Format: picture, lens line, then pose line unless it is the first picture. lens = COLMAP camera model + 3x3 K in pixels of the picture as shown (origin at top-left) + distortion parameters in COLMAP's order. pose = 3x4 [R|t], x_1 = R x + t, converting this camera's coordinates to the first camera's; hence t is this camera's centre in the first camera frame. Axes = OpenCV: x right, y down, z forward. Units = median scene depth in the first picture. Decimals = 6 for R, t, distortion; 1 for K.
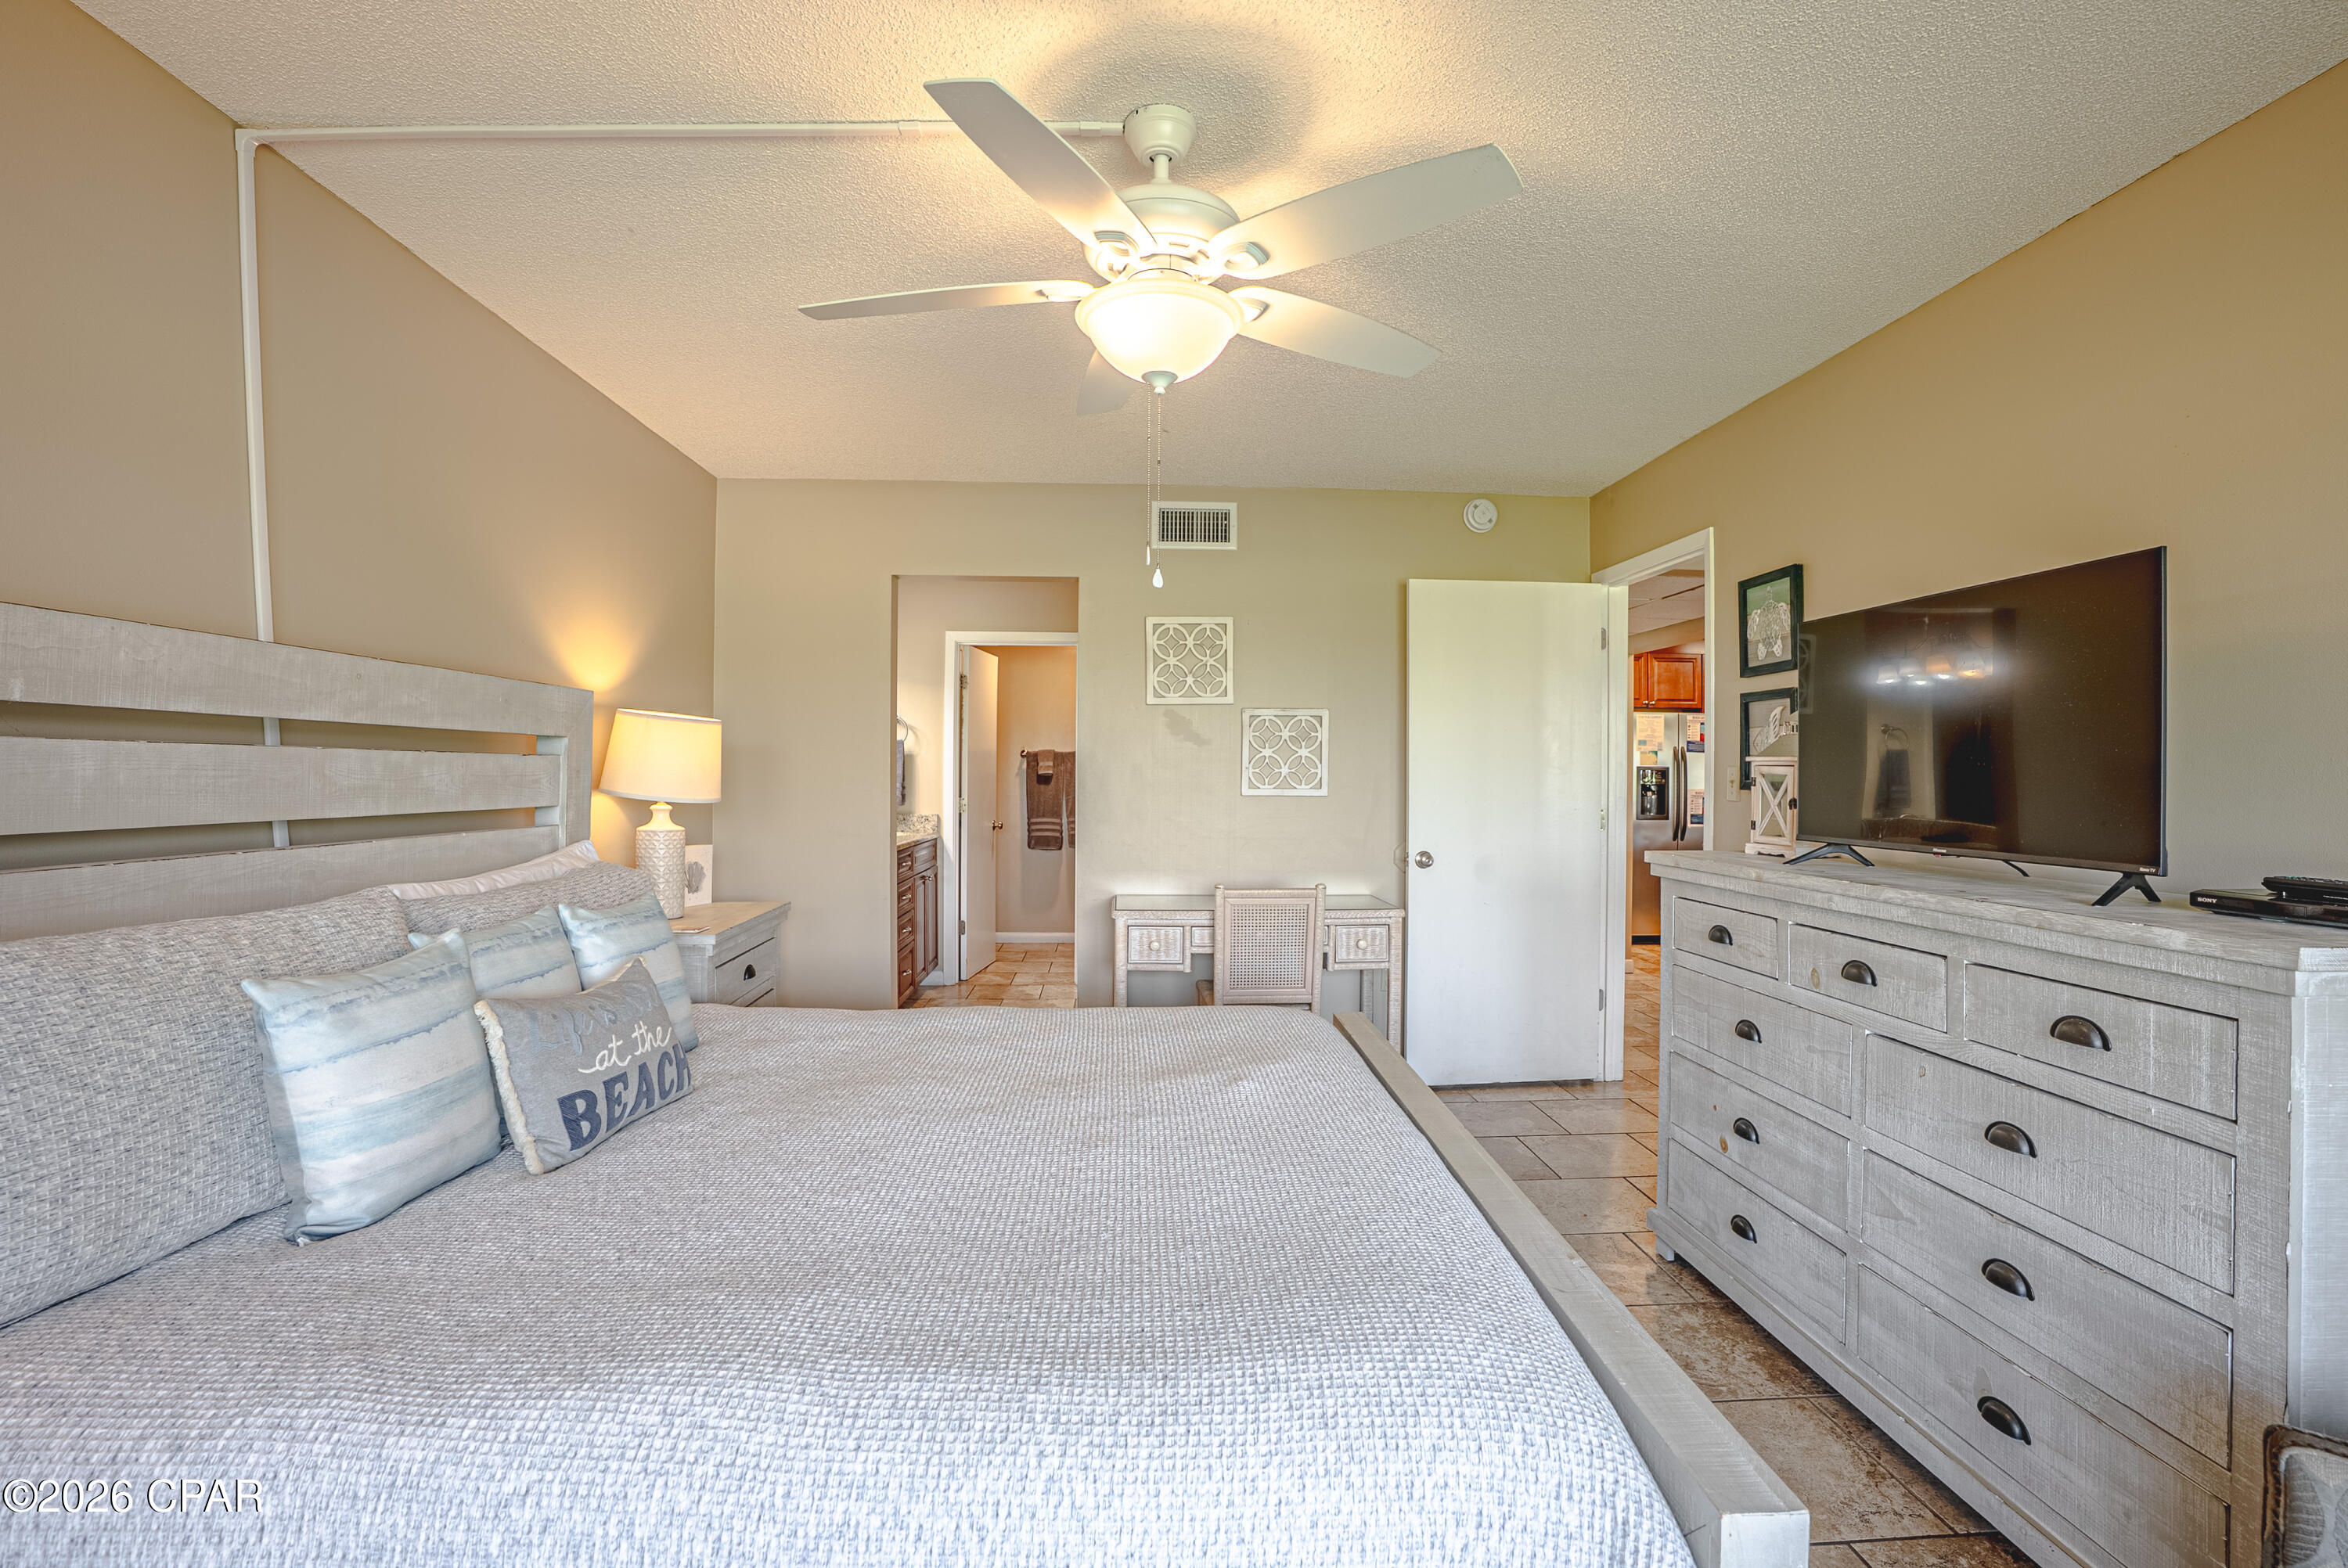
lens RADIAL K [[1104.8, 0, 1169.6], [0, 1104.8, 781.3], [0, 0, 1]] dist [-0.074132, 0.030223]
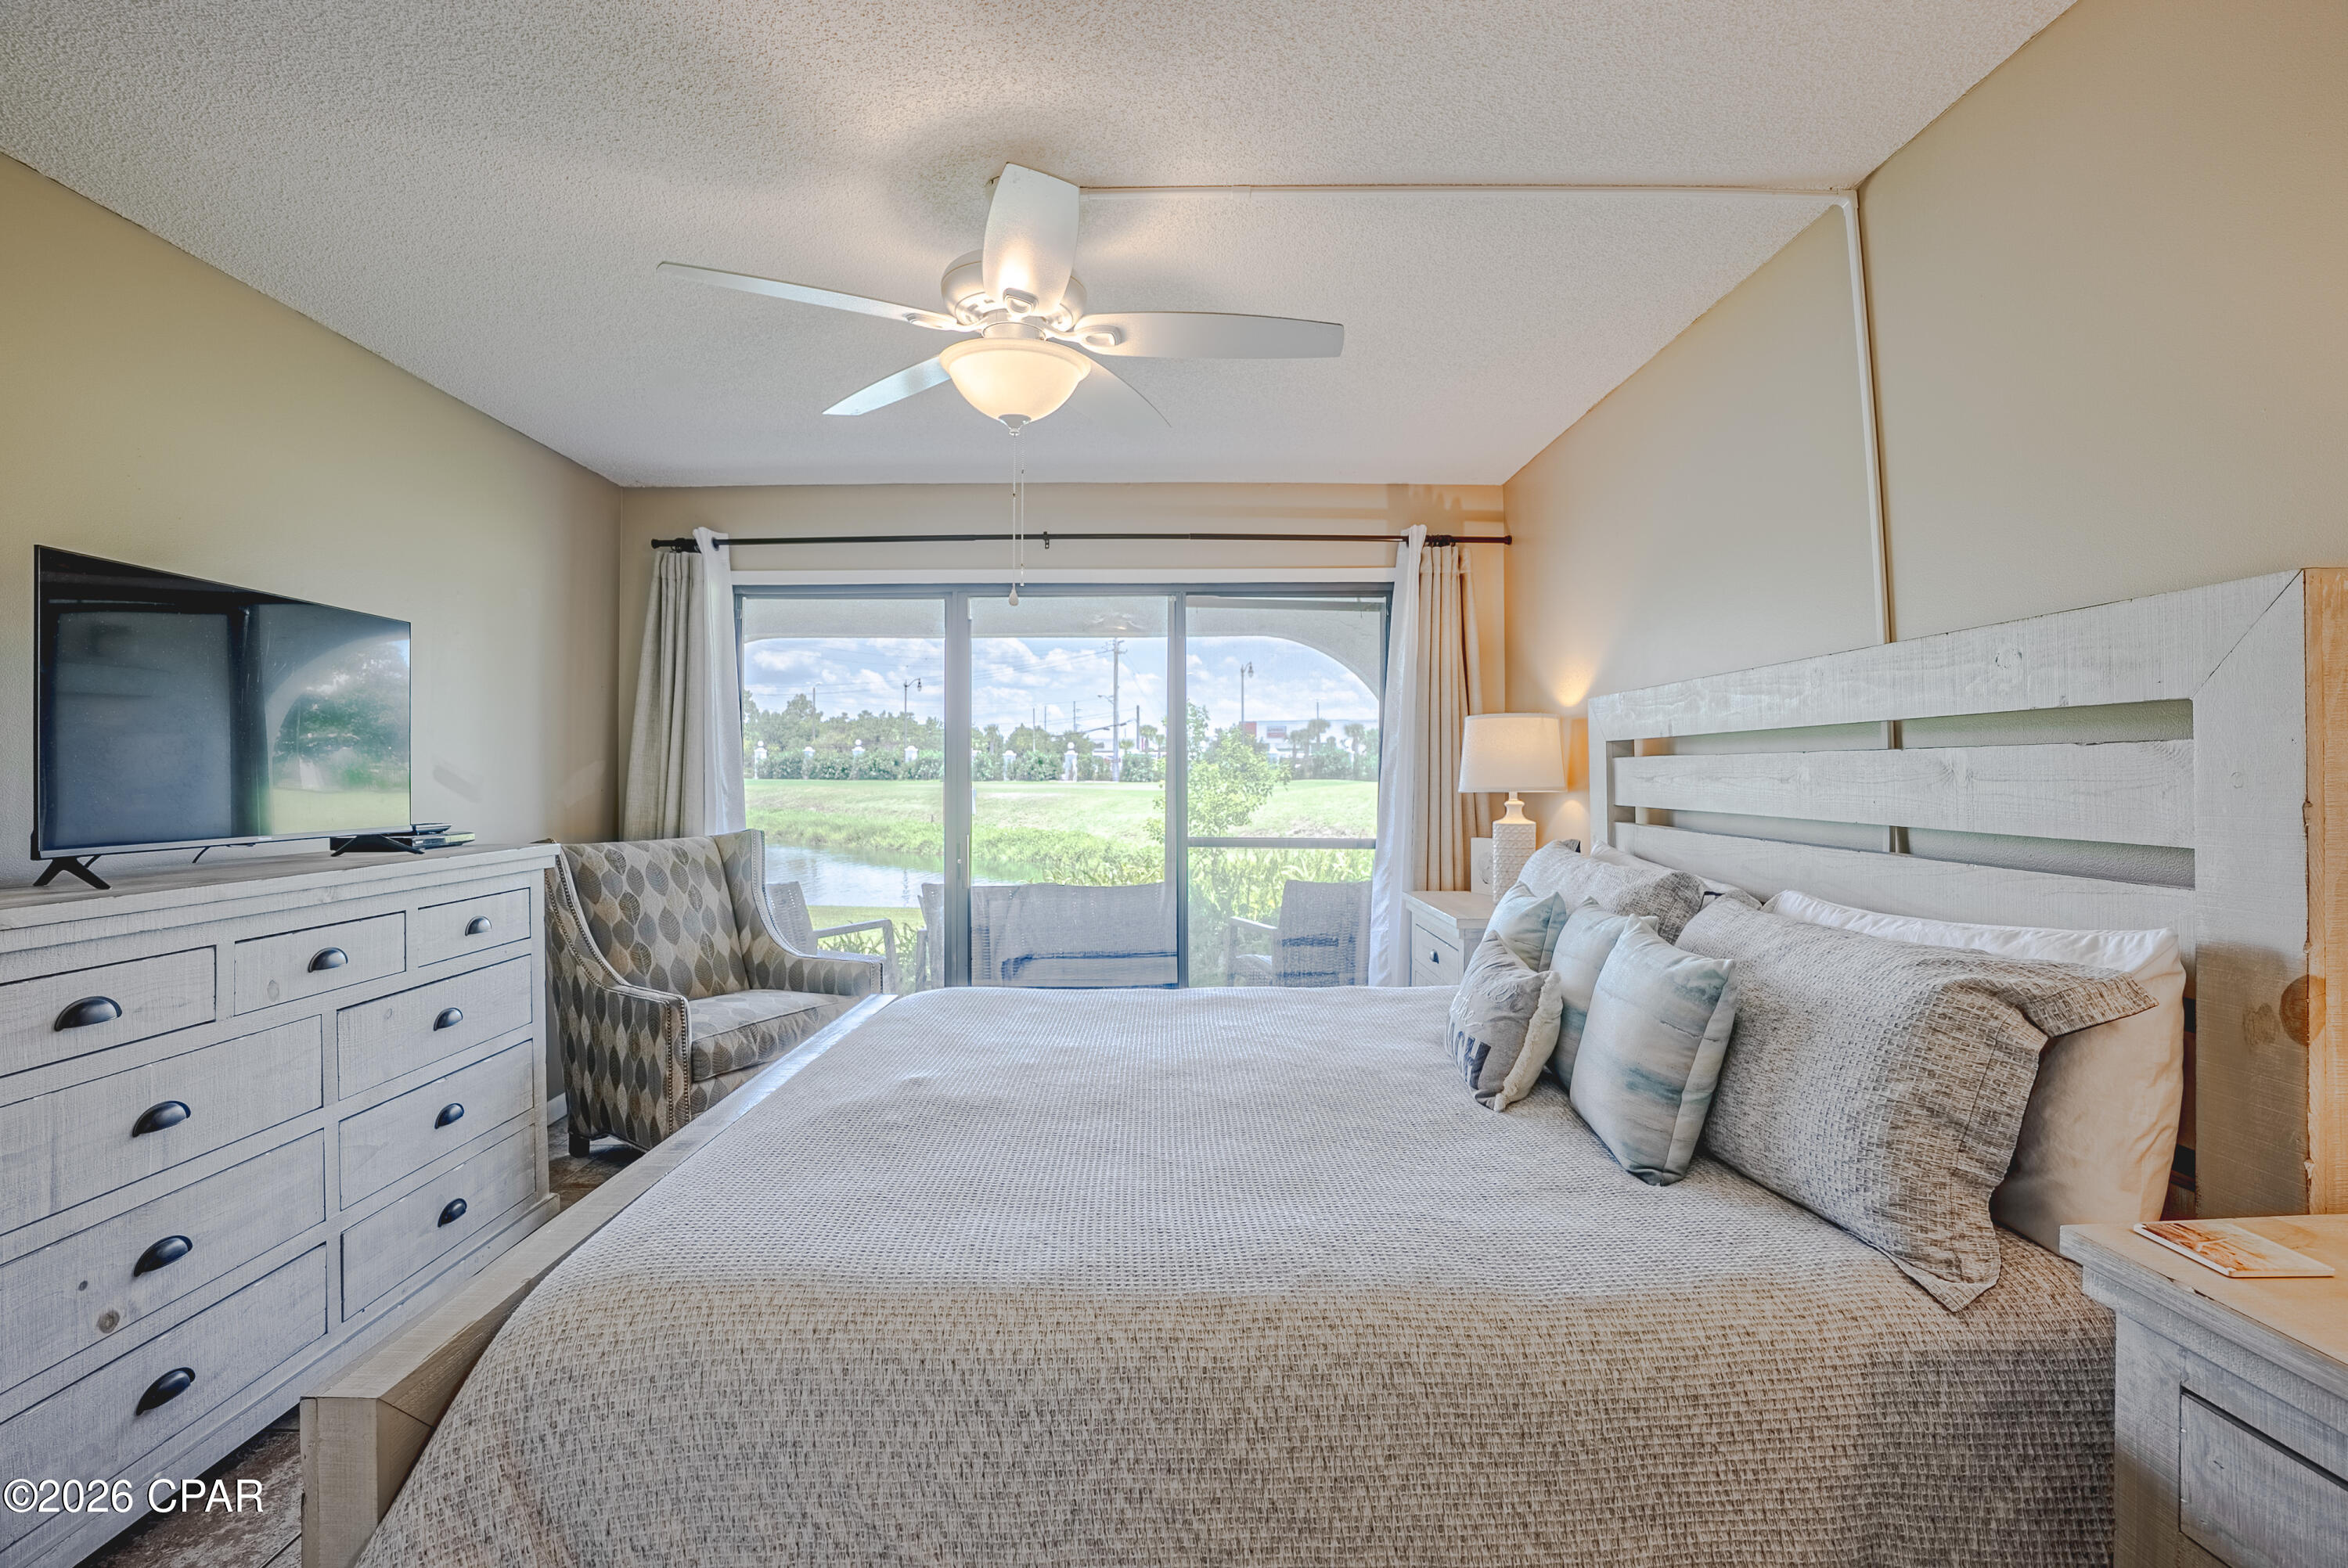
lens RADIAL K [[1081.4, 0, 1174.0], [0, 1081.4, 784.0], [0, 0, 1]] dist [-0.077185, 0.035428]
pose [[-0.999679, -0.001993, 0.025272, -0.158527], [-0.001599, 0.999877, 0.015595, -0.005924], [-0.025300, 0.015549, -0.999559, 1.605374]]
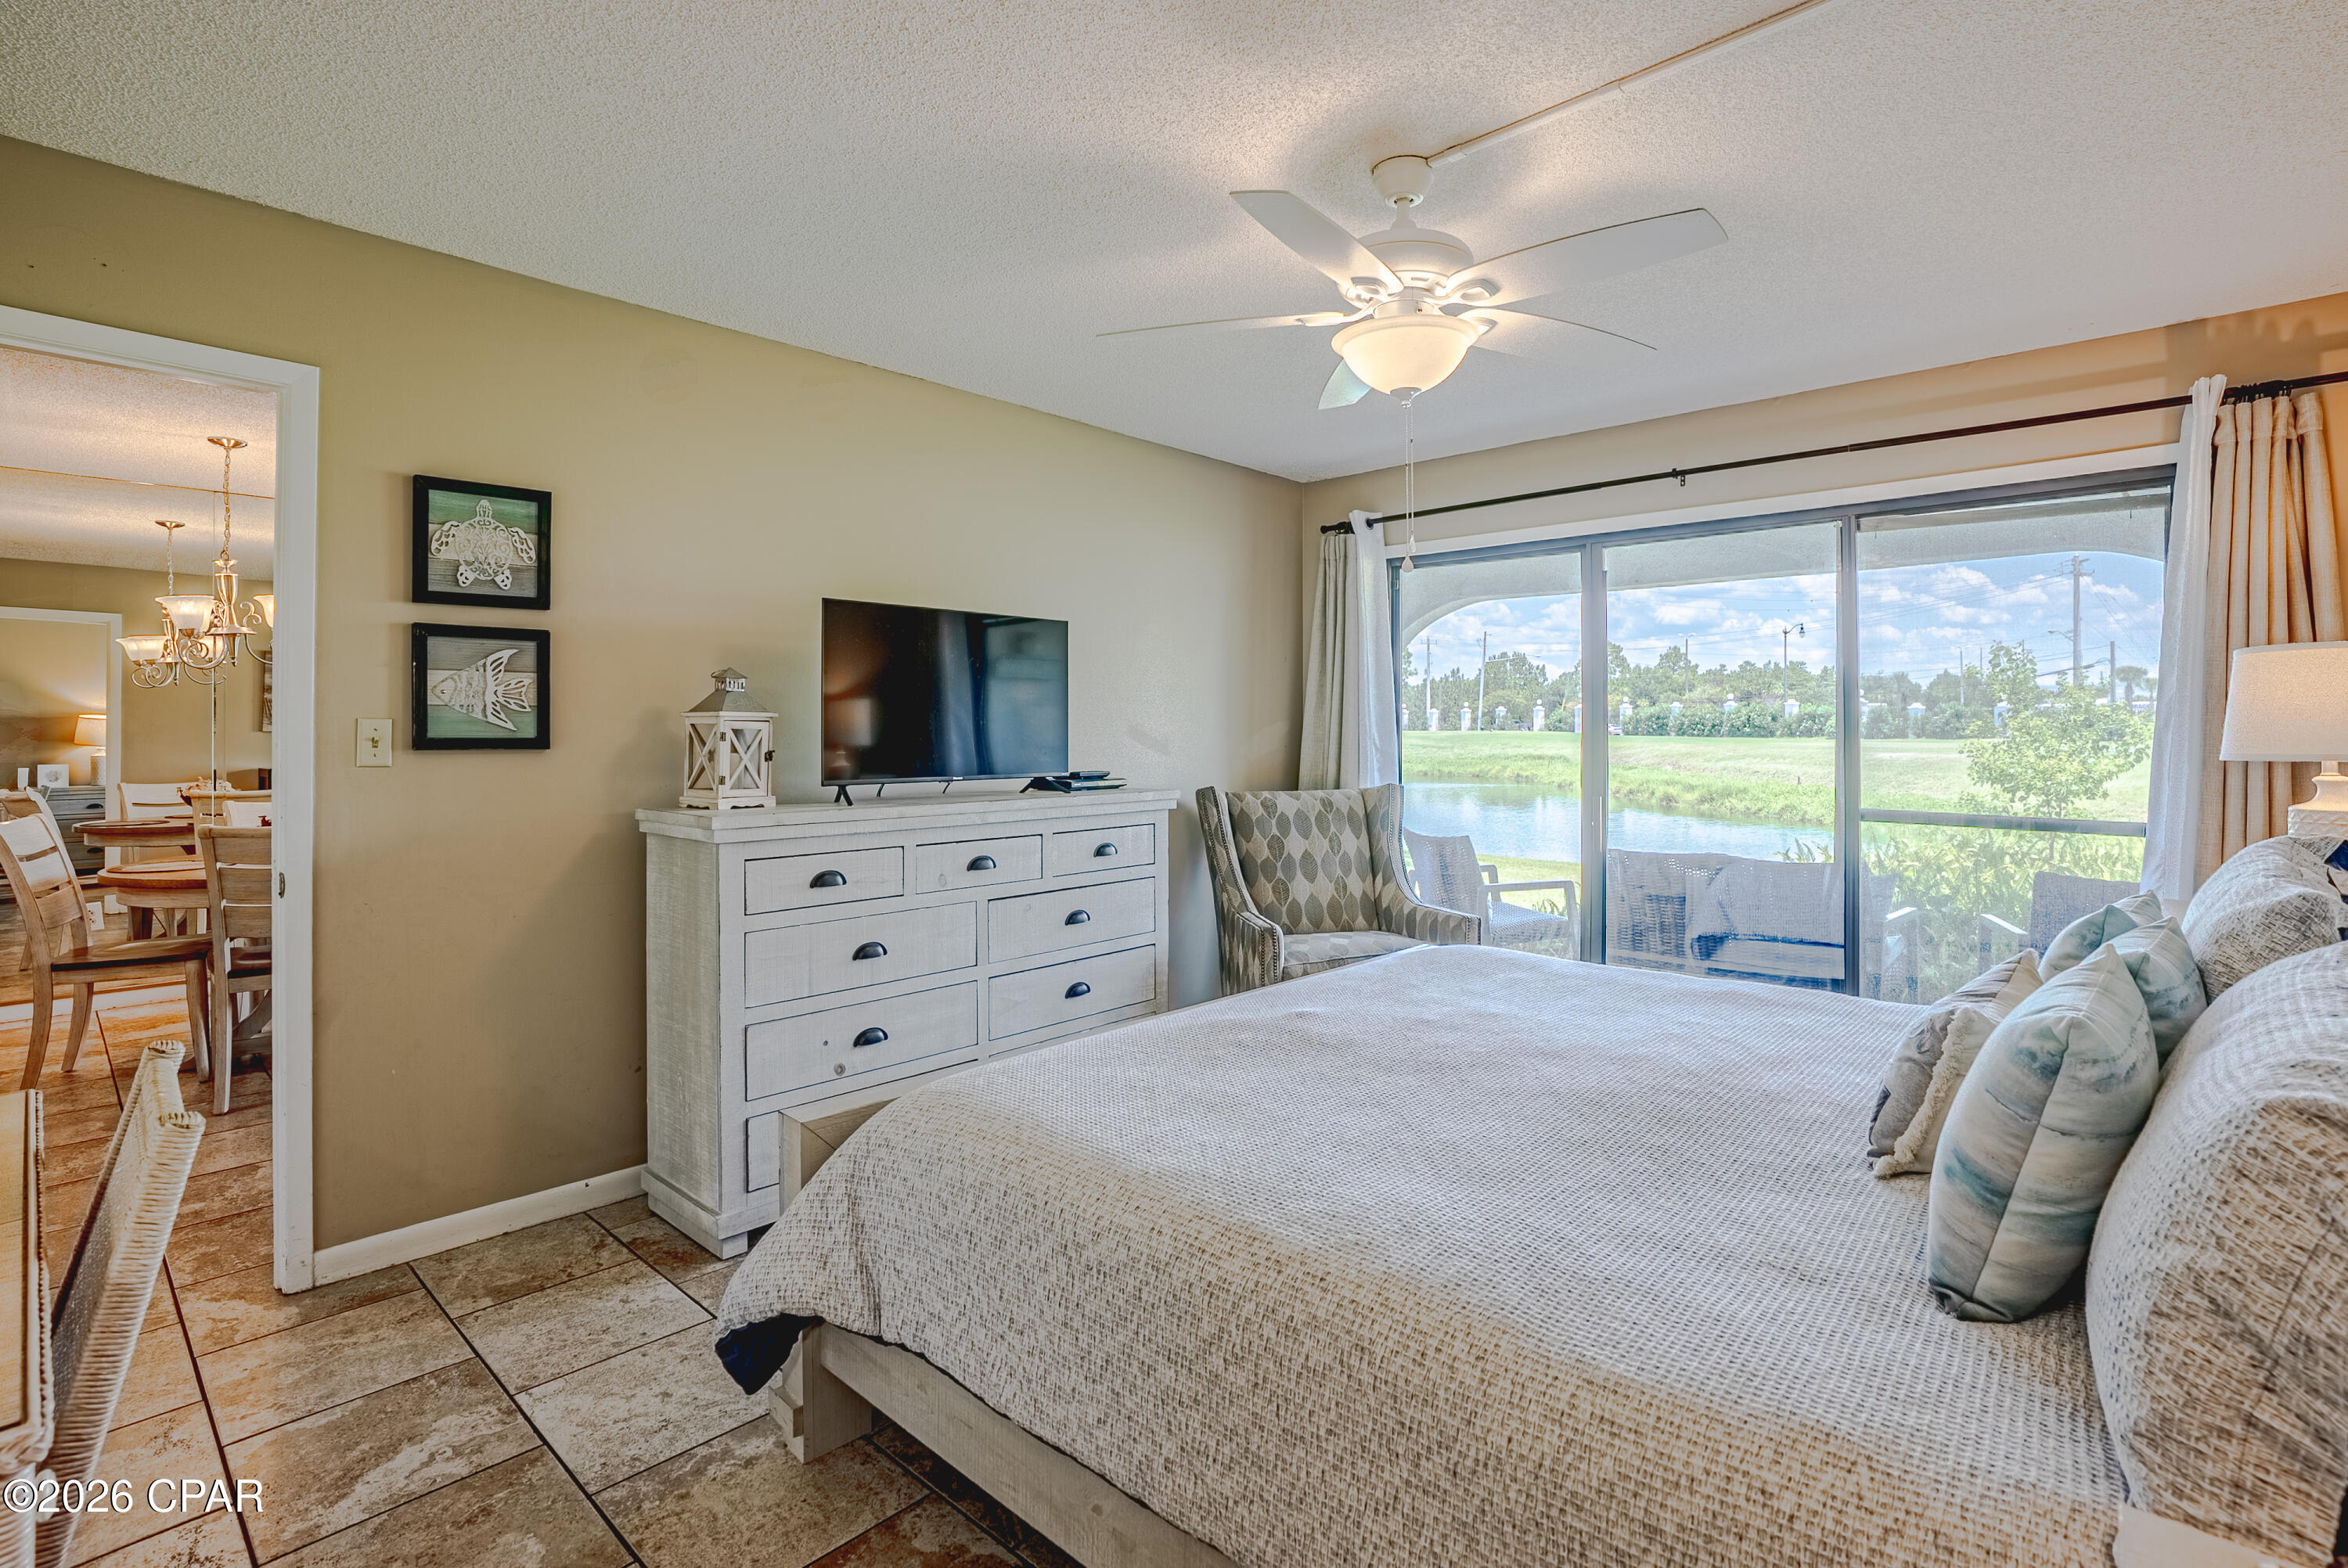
lens RADIAL K [[1104.4, 0, 1186.8], [0, 1104.4, 734.0], [0, 0, 1]] dist [-0.070066, 0.027941]
pose [[-0.709387, -0.003318, 0.704812, -0.507171], [0.004032, 0.999953, 0.008766, -0.009980], [-0.704808, 0.009060, -0.709340, 1.522626]]
